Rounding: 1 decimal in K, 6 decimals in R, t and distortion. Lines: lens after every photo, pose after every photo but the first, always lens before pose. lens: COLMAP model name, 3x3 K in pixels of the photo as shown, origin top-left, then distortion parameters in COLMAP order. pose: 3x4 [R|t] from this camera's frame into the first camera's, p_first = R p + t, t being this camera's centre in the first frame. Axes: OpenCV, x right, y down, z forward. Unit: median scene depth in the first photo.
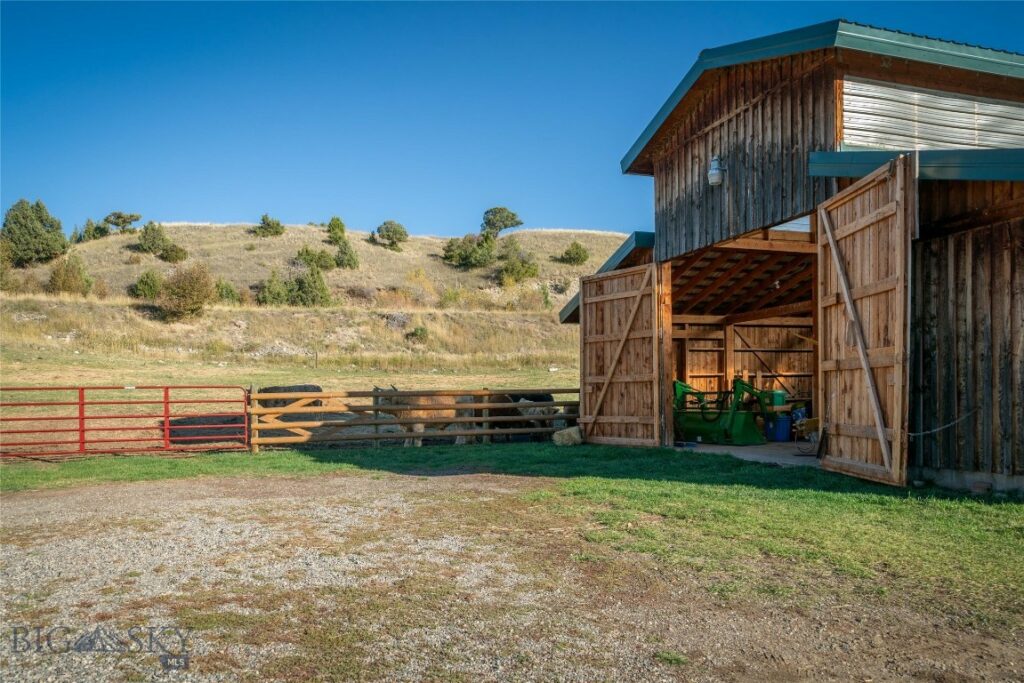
lens RADIAL K [[691.1, 0, 555.5], [0, 691.1, 395.3], [0, 0, 1]] dist [0.027207, 0.001130]
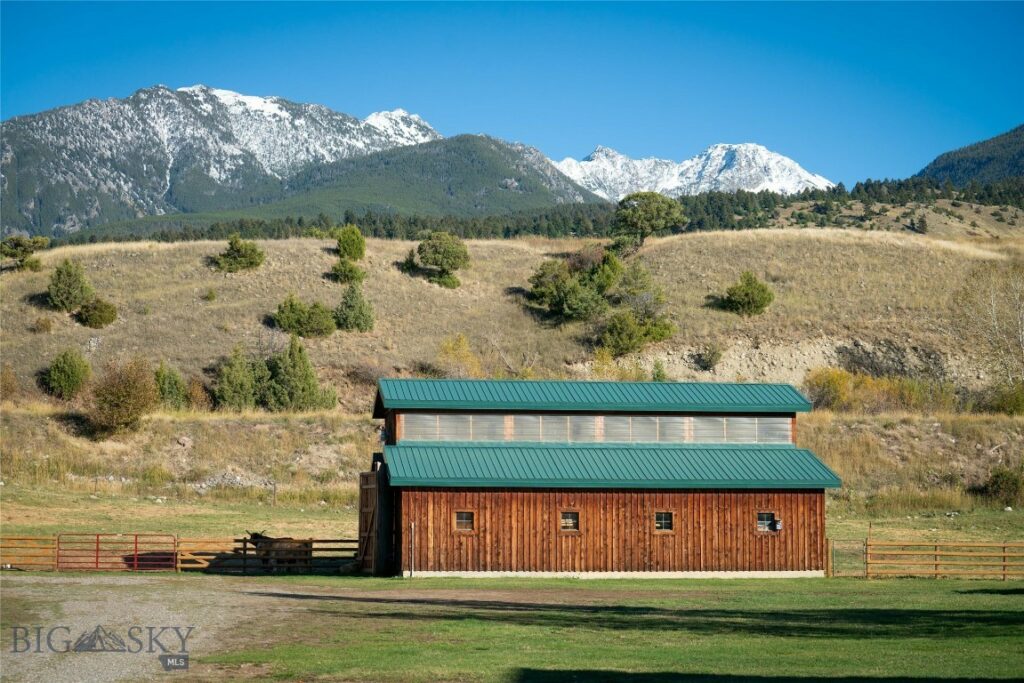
lens RADIAL K [[2049.2, 0, 511.2], [0, 2049.2, 340.7], [0, 0, 1]] dist [-0.121111, 0.000000]
pose [[0.962652, -0.010420, -0.270543, 1.690890], [-0.017376, 0.994821, -0.100142, -0.000314], [0.270185, 0.101102, 0.957485, -3.587289]]
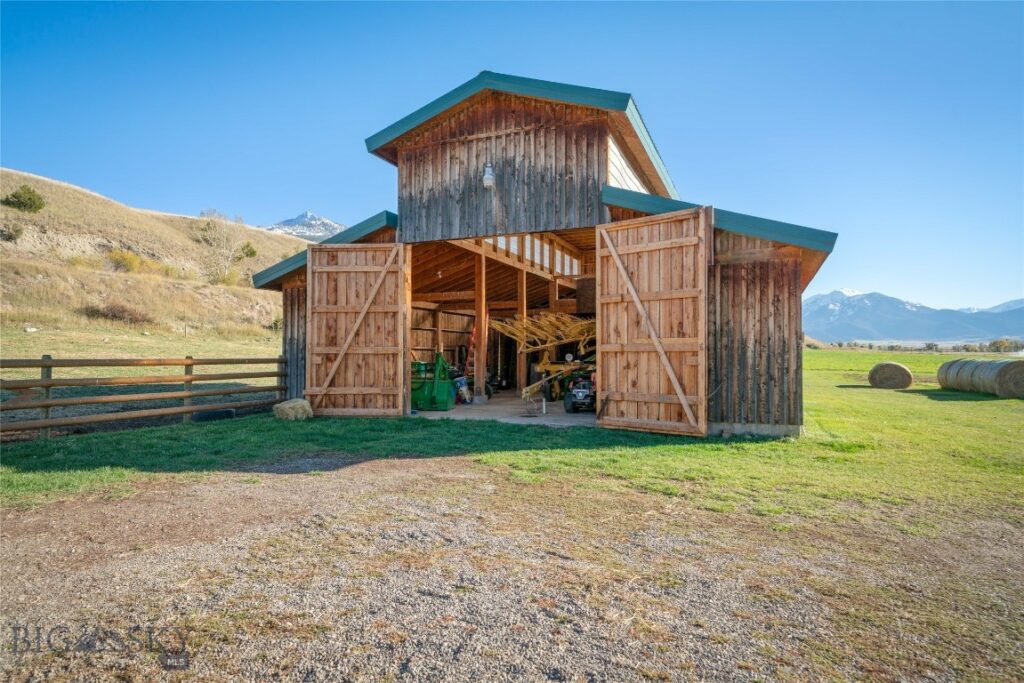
lens RADIAL K [[570.3, 0, 507.7], [0, 570.3, 342.6], [0, 0, 1]] dist [0.023412, -0.000868]
pose [[0.704952, 0.033708, 0.708454, -0.322602], [-0.011826, 0.999290, -0.035778, -0.007312], [-0.709156, 0.016843, 0.704850, 0.235880]]
